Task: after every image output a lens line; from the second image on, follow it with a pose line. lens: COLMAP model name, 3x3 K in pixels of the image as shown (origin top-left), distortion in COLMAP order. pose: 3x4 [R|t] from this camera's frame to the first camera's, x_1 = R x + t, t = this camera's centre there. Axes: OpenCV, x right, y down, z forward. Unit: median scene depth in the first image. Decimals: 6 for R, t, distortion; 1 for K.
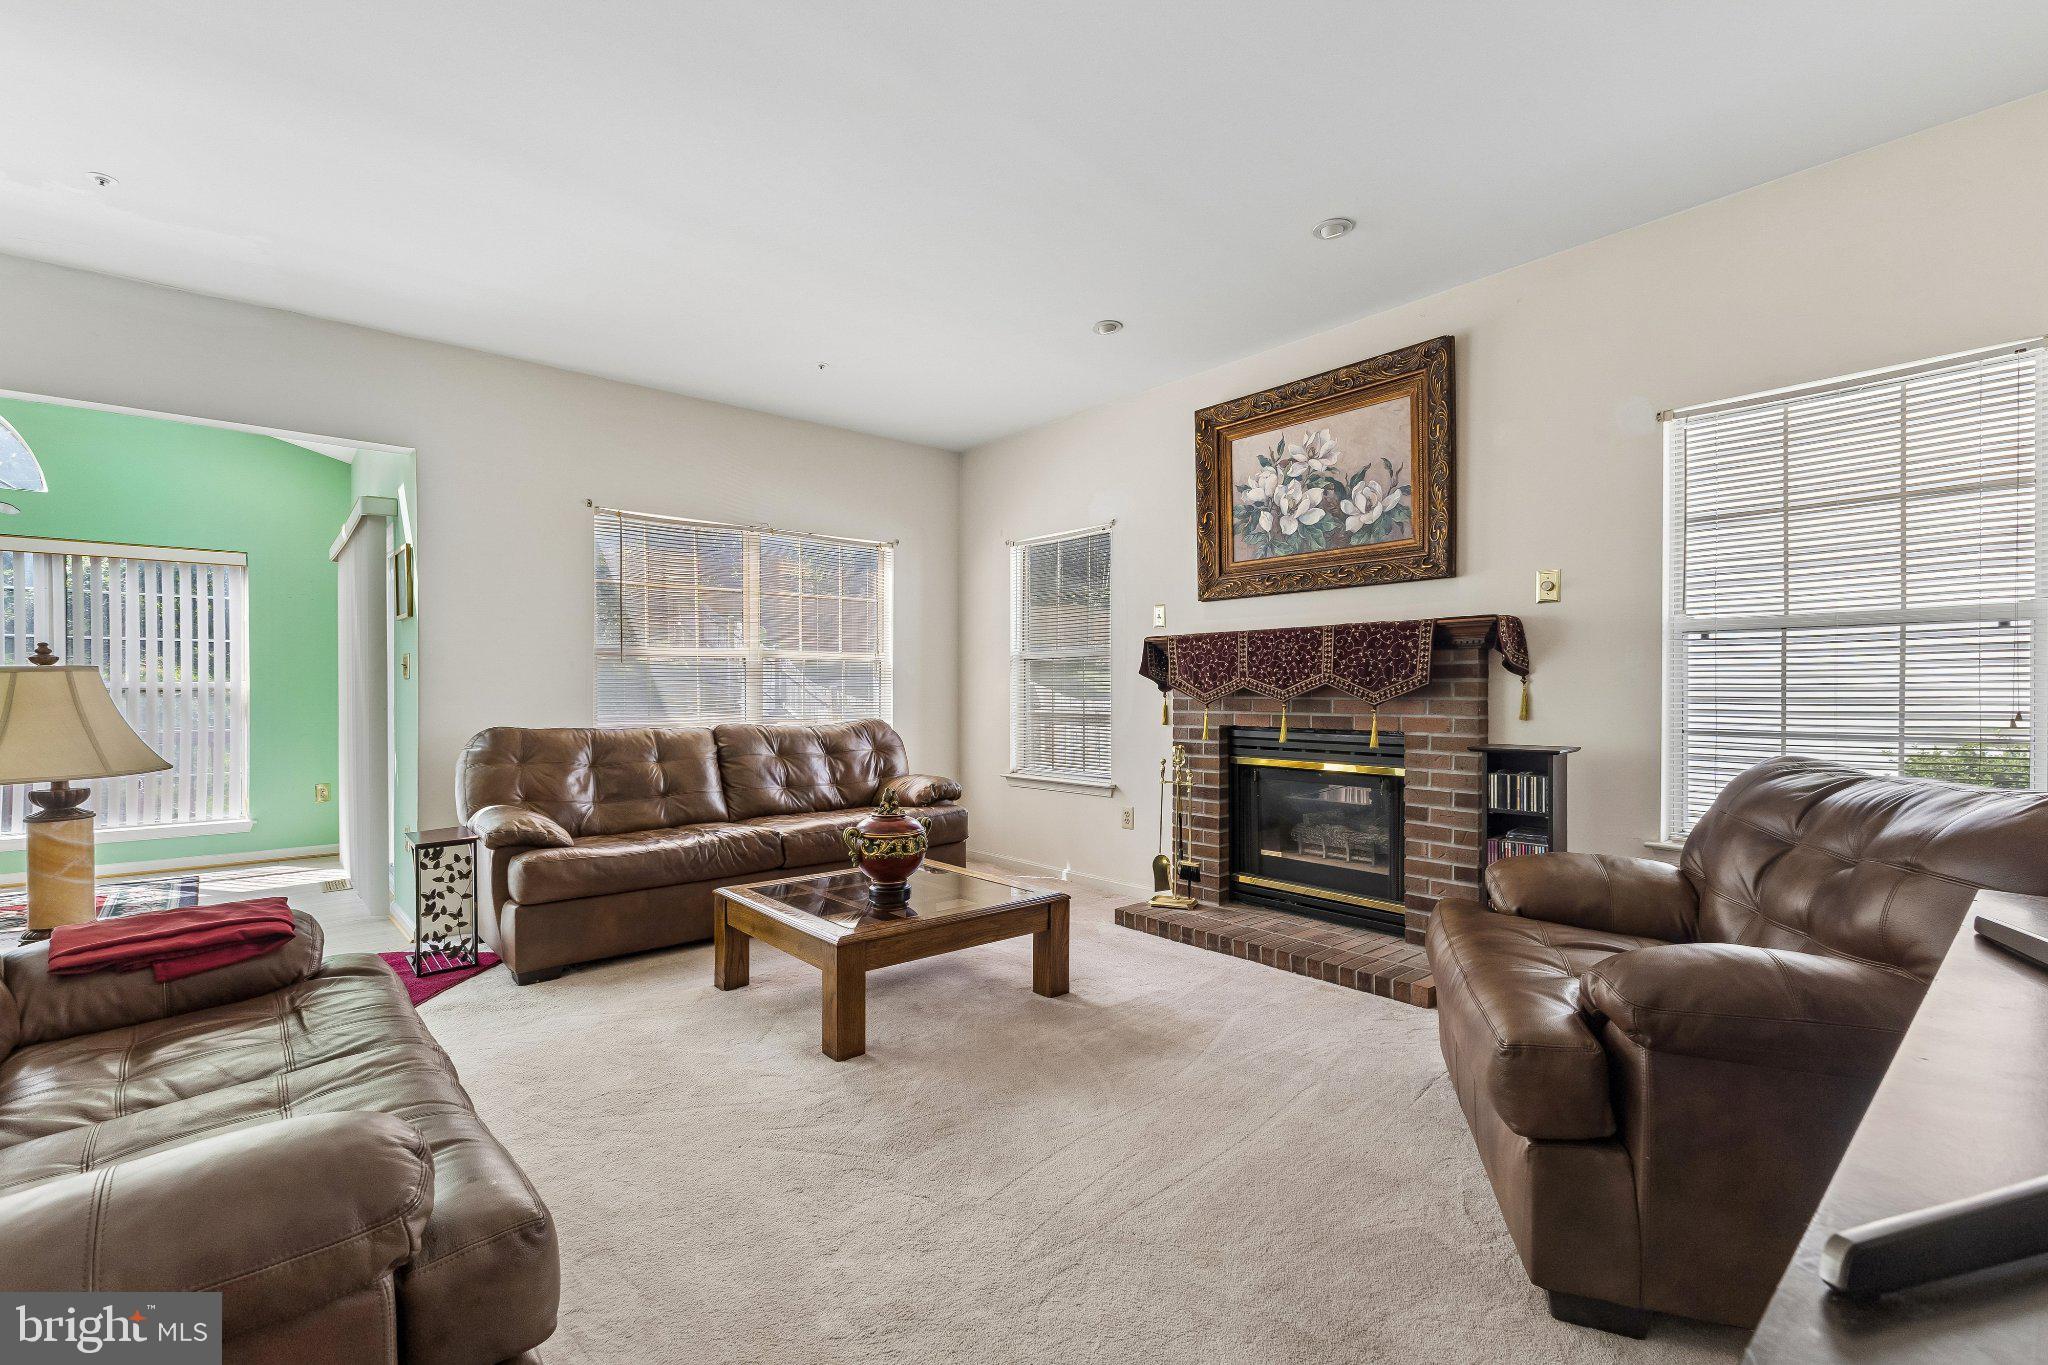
lens RADIAL K [[884.9, 0, 1028.0], [0, 884.9, 680.1], [0, 0, 1]] dist [0.014202, -0.003862]
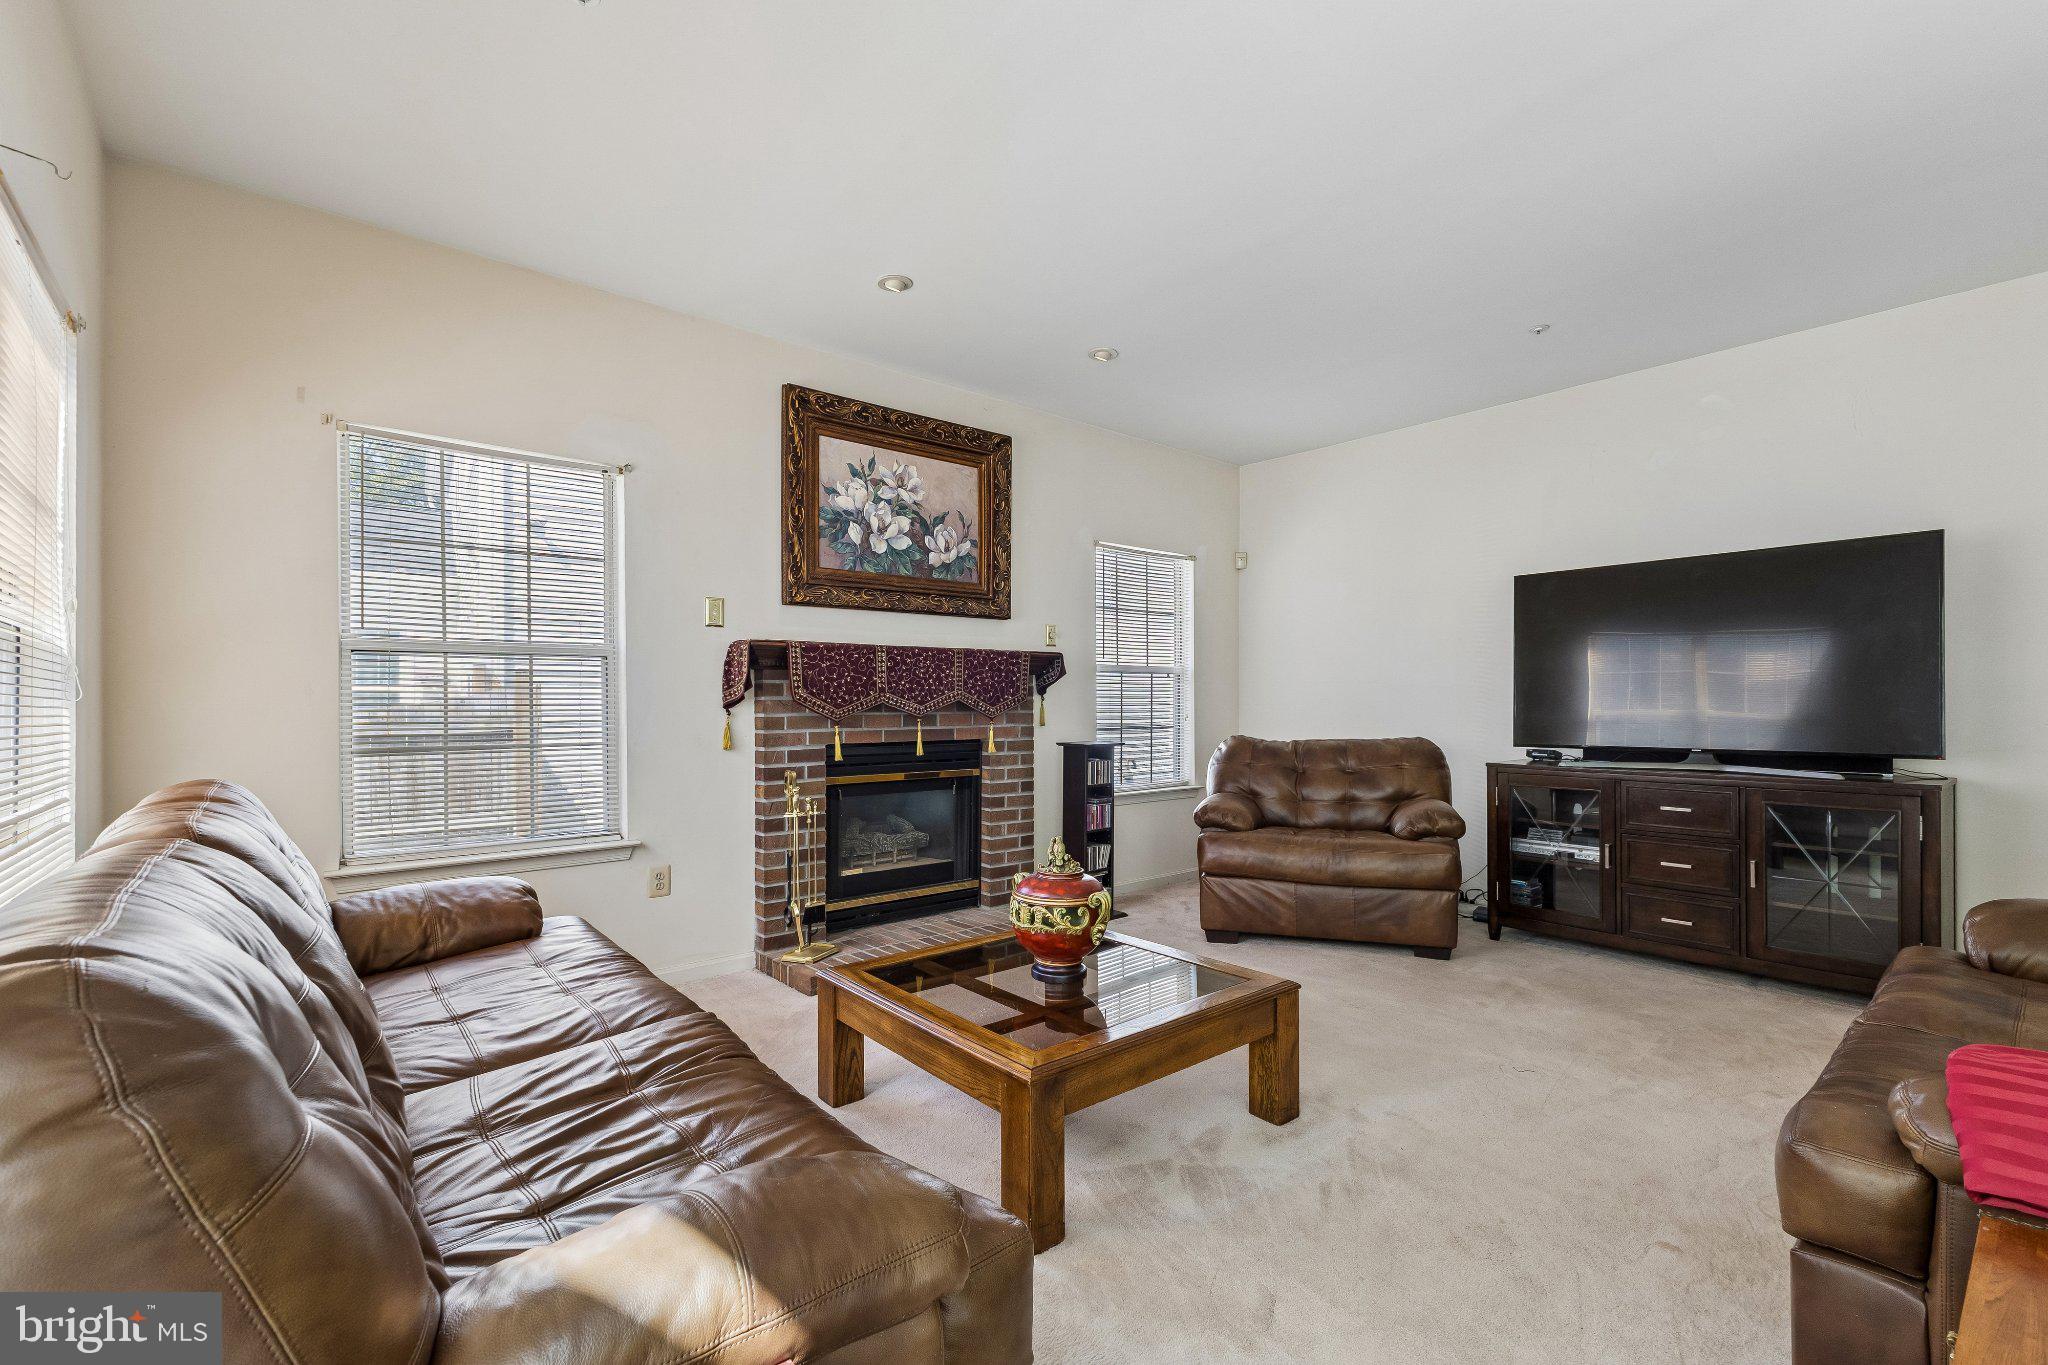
lens RADIAL K [[884.9, 0, 1016.2], [0, 884.9, 701.4], [0, 0, 1]] dist [0.014202, -0.003862]
pose [[0.031731, 0.006222, 0.999477, -0.738178], [-0.004009, 0.999973, -0.006098, 0.012162], [-0.999488, -0.003813, 0.031755, 0.830427]]
